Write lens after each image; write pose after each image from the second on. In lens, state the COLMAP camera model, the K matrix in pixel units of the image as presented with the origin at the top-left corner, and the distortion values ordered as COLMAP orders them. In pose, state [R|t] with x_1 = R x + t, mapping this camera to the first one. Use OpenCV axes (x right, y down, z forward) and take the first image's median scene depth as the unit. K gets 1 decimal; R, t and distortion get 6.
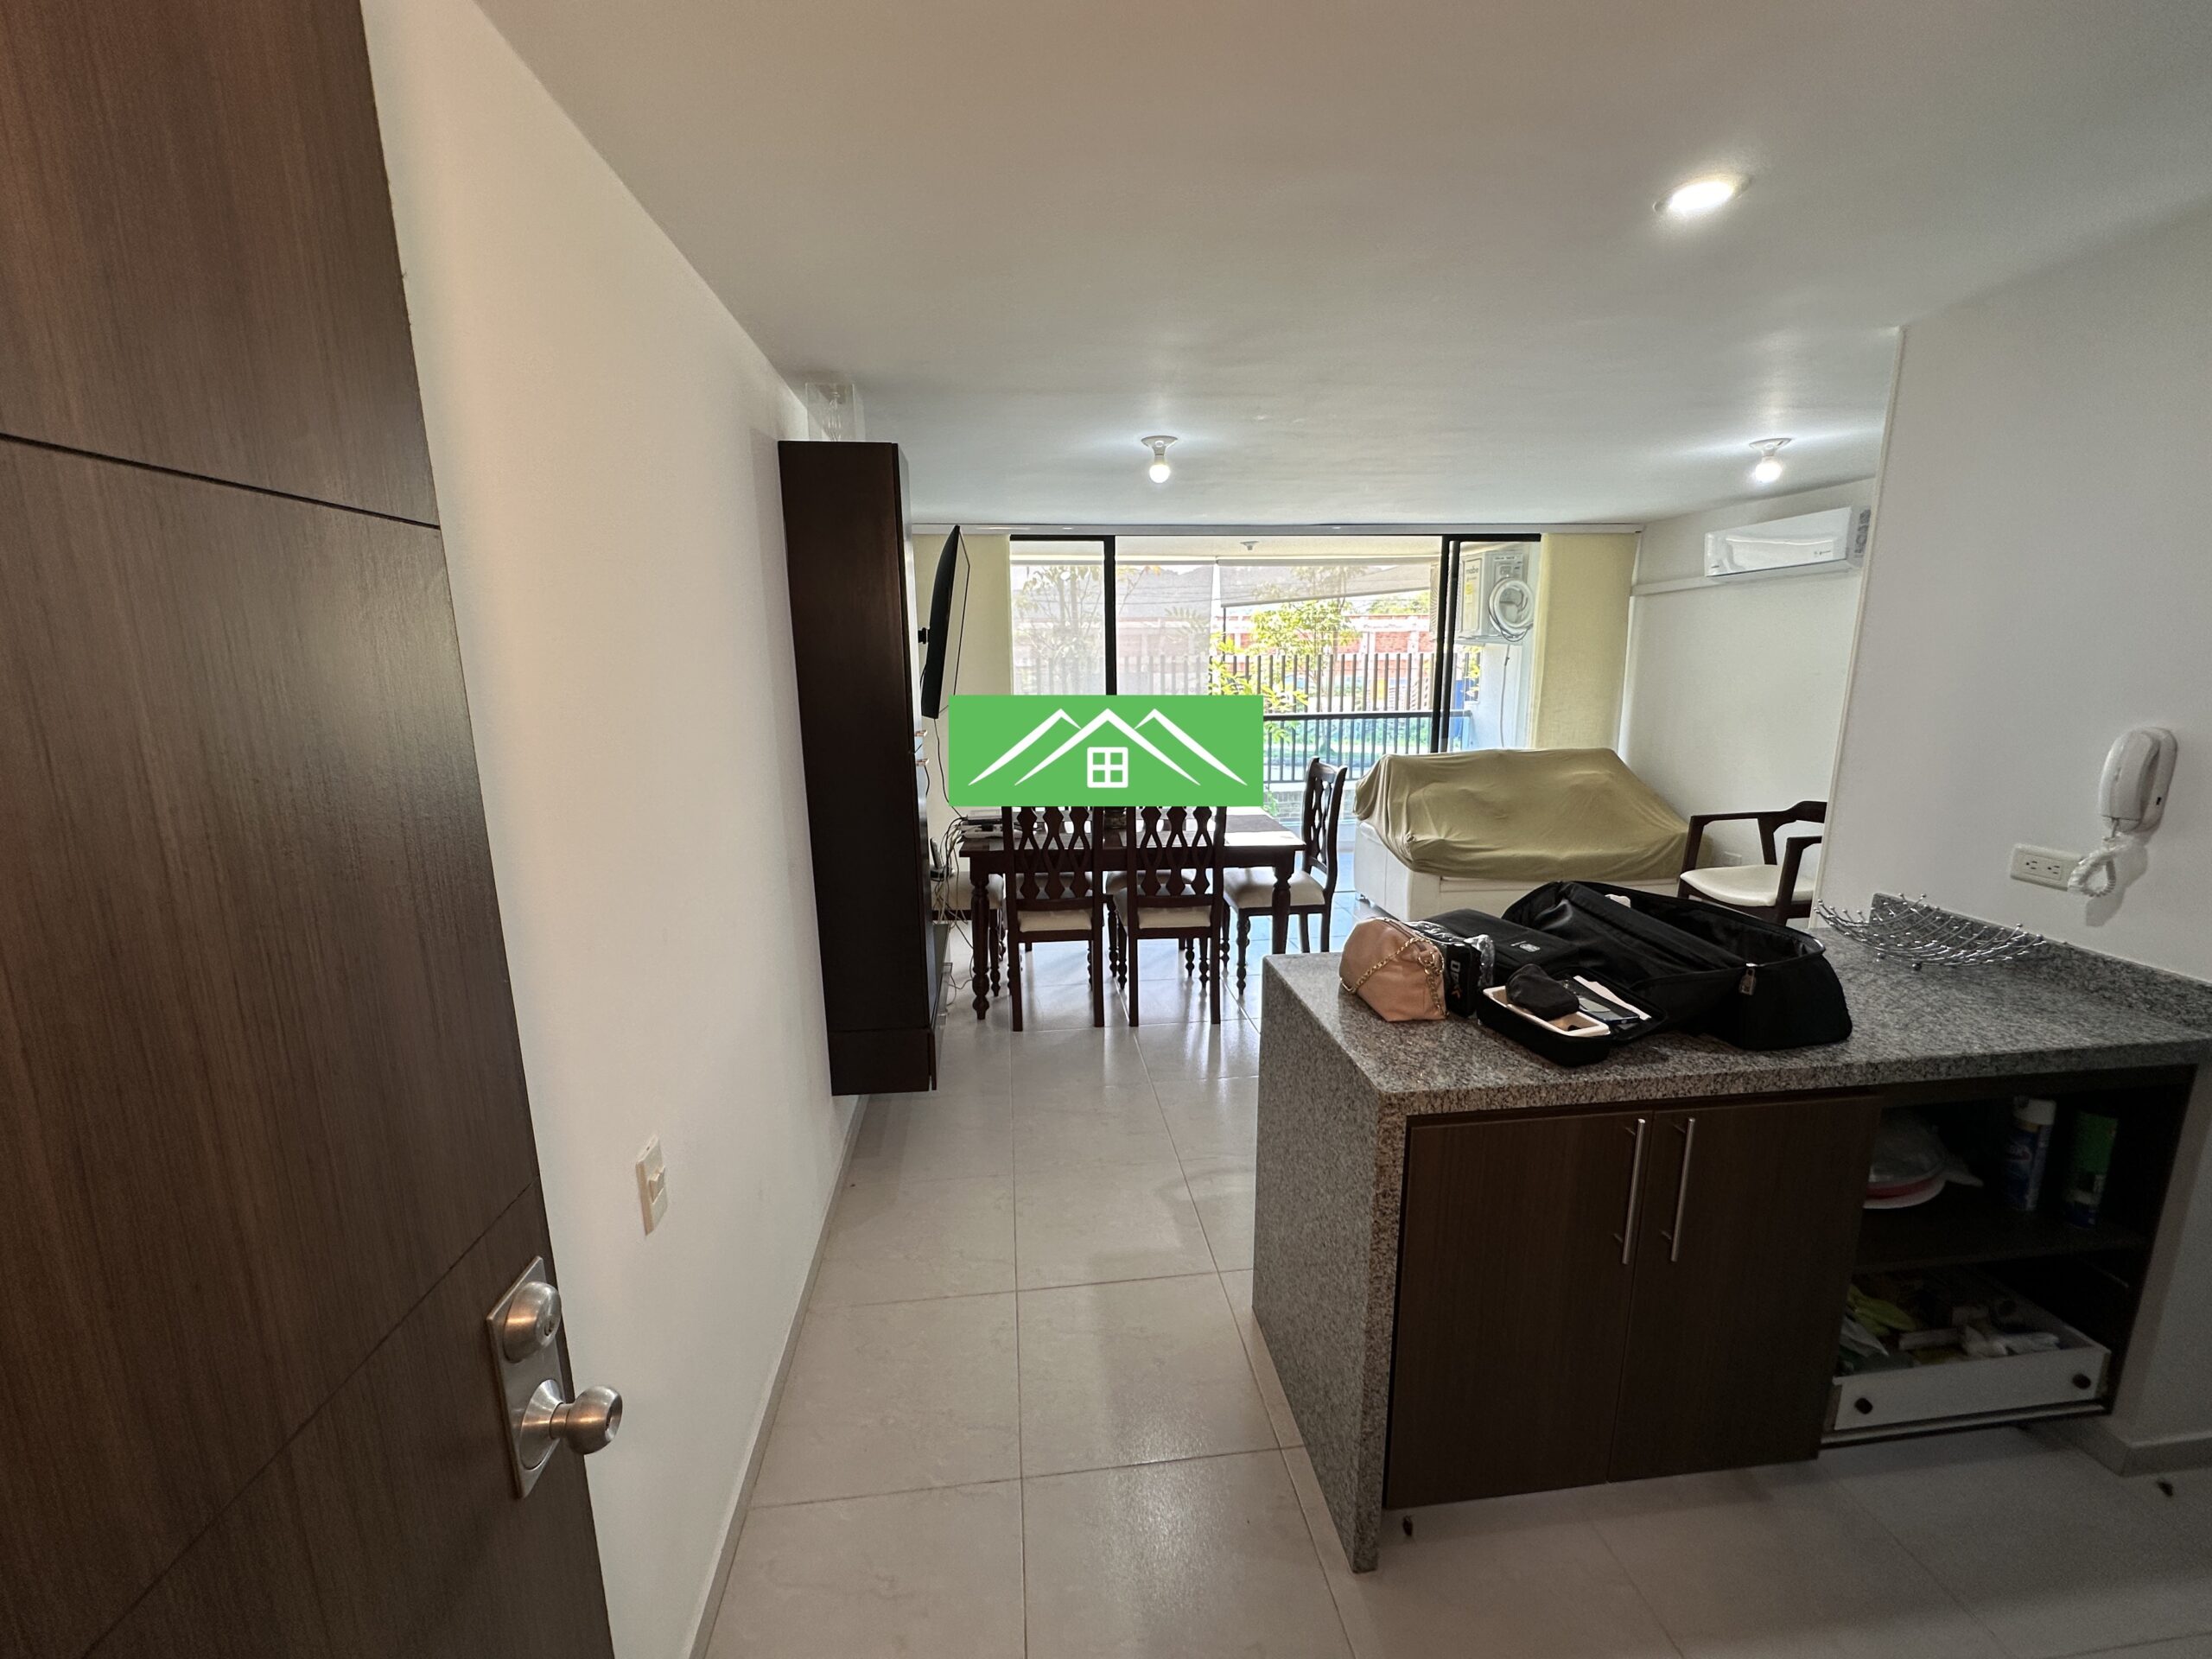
lens RADIAL K [[882.9, 0, 1092.1], [0, 882.9, 817.7], [0, 0, 1]] dist [0.000162, 0.000184]
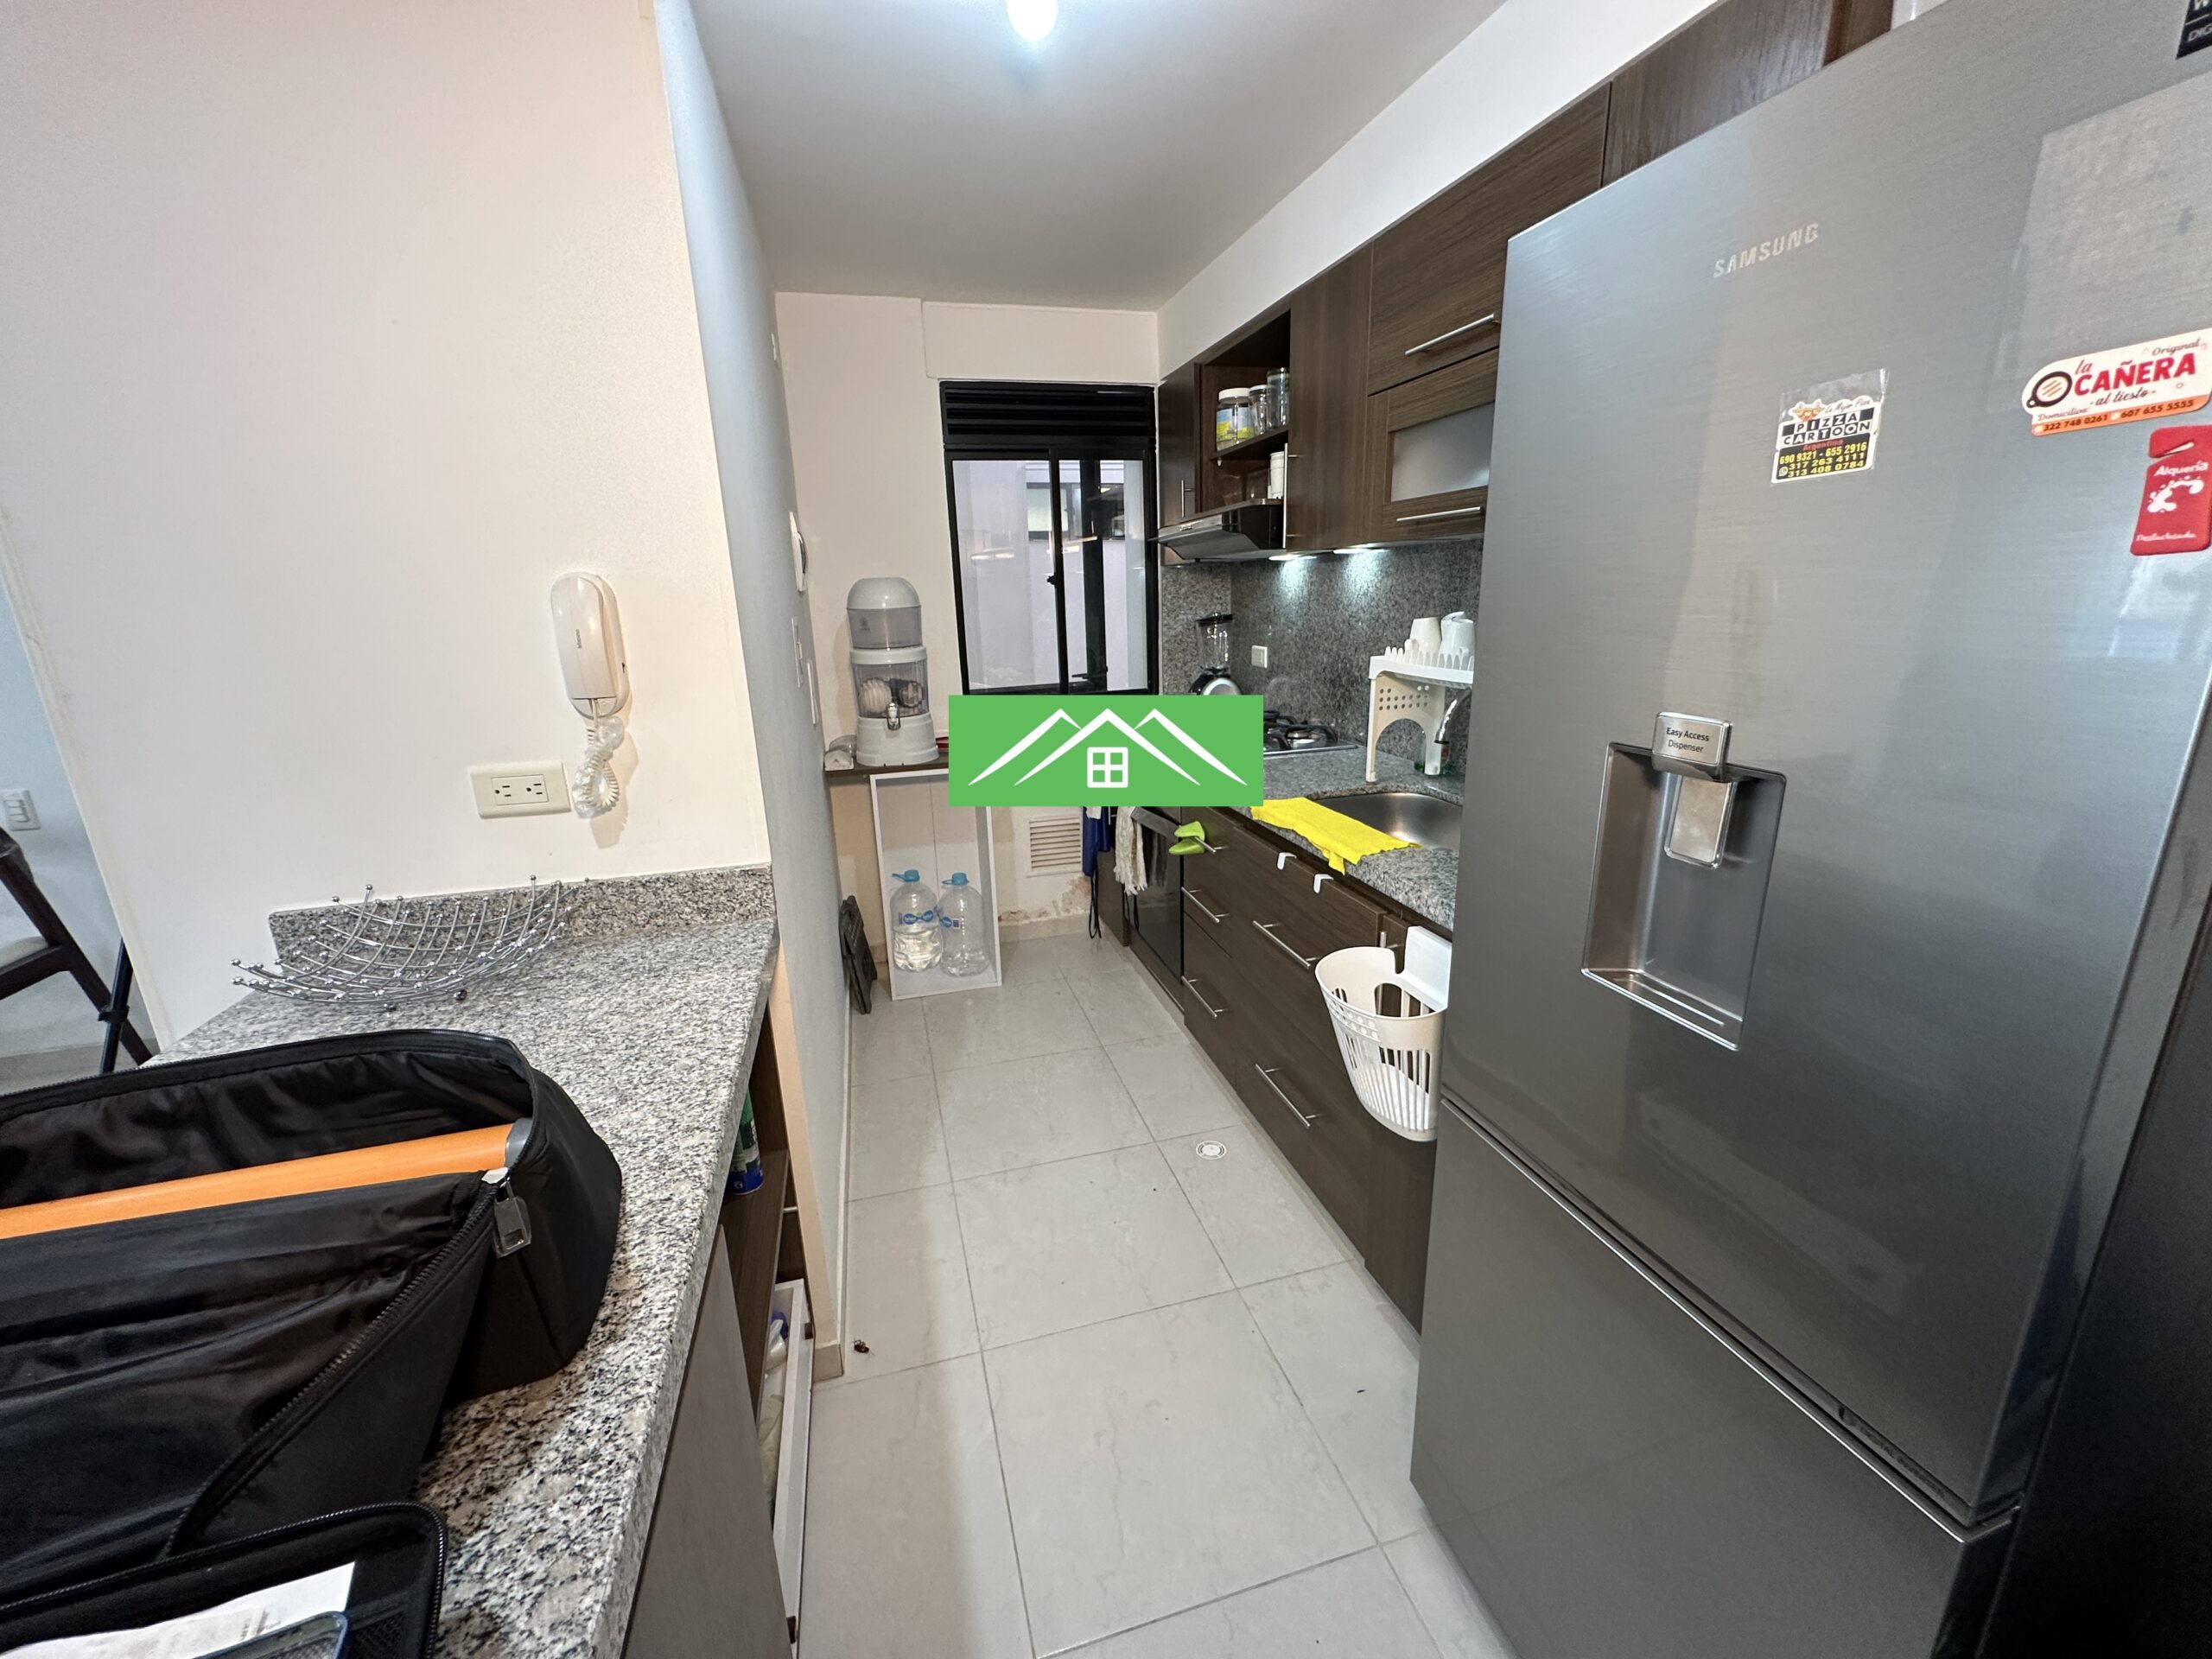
lens RADIAL K [[882.9, 0, 1110.0], [0, 882.9, 824.4], [0, 0, 1]] dist [0.000162, 0.000184]
pose [[-0.157633, -0.239629, 0.957982, 0.126646], [0.217410, 0.937886, 0.270376, -0.002494], [-0.963268, 0.250895, -0.095744, 0.240636]]
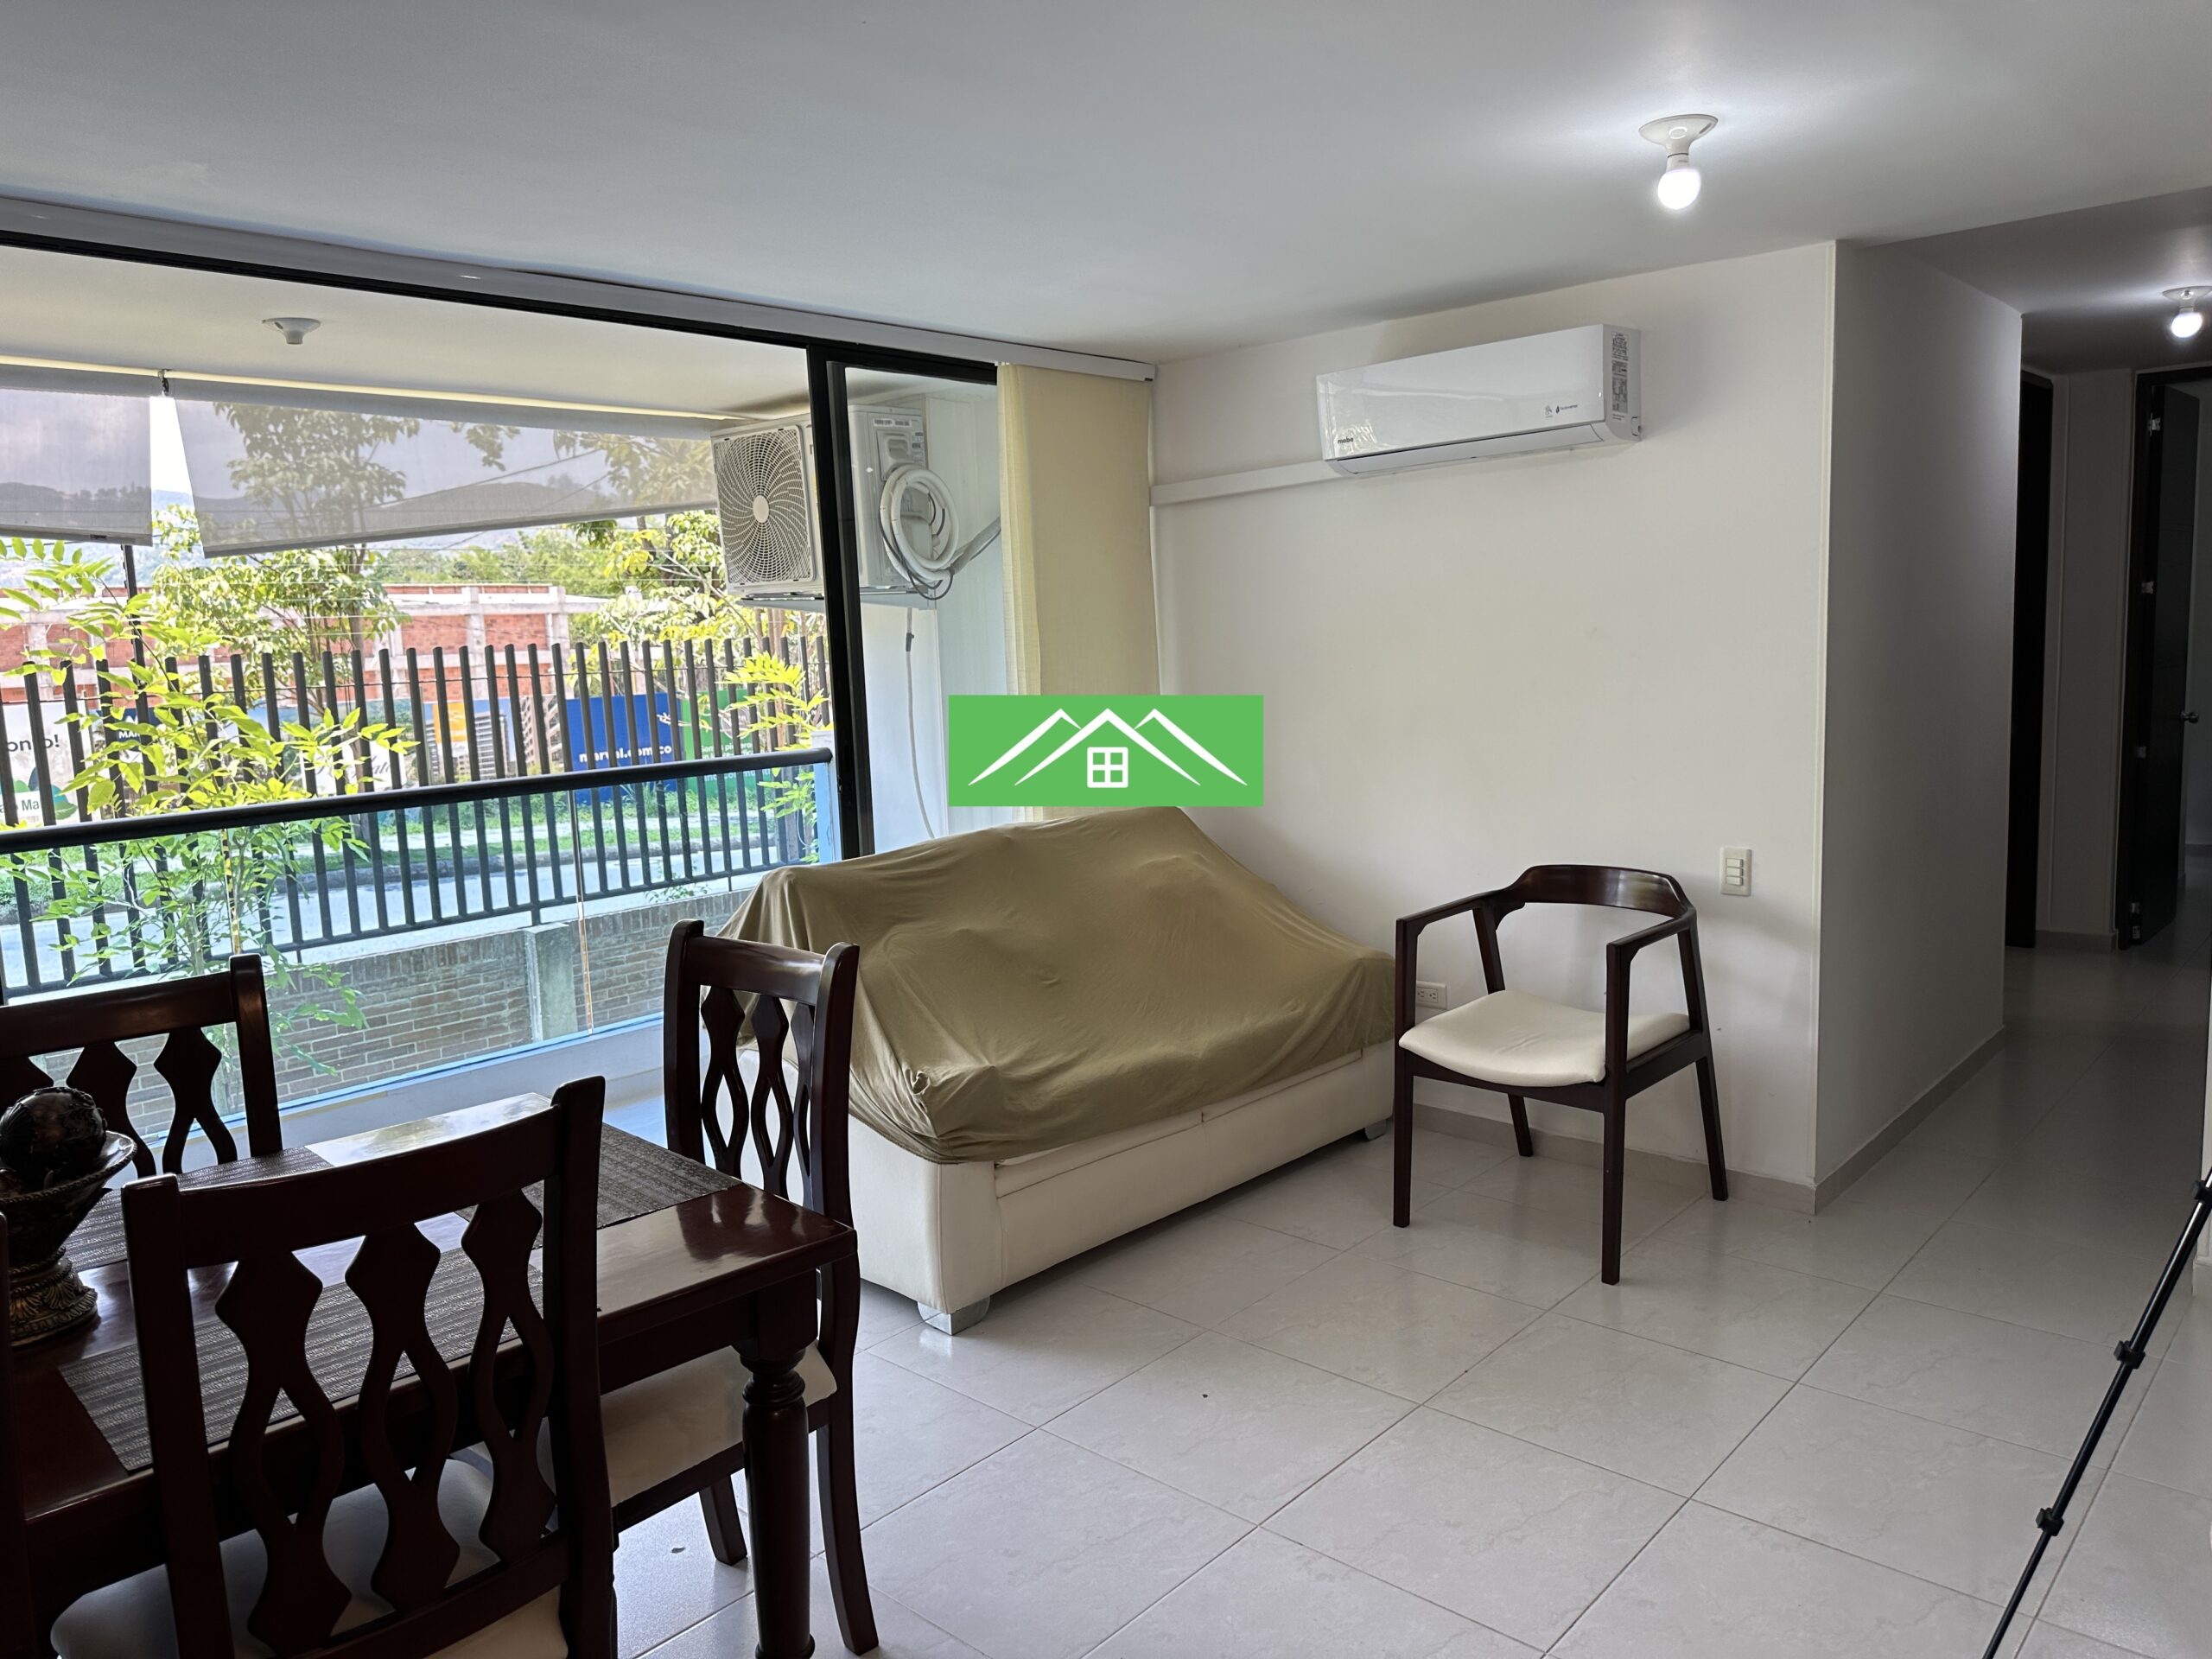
lens RADIAL K [[1555.7, 0, 1115.5], [0, 1555.7, 815.4], [0, 0, 1]] dist [0.058435, -0.072856]
pose [[0.740834, -0.098253, 0.664463, -0.020978], [0.152406, 0.988031, -0.023824, -0.063093], [-0.654170, 0.118918, 0.746941, 0.414168]]
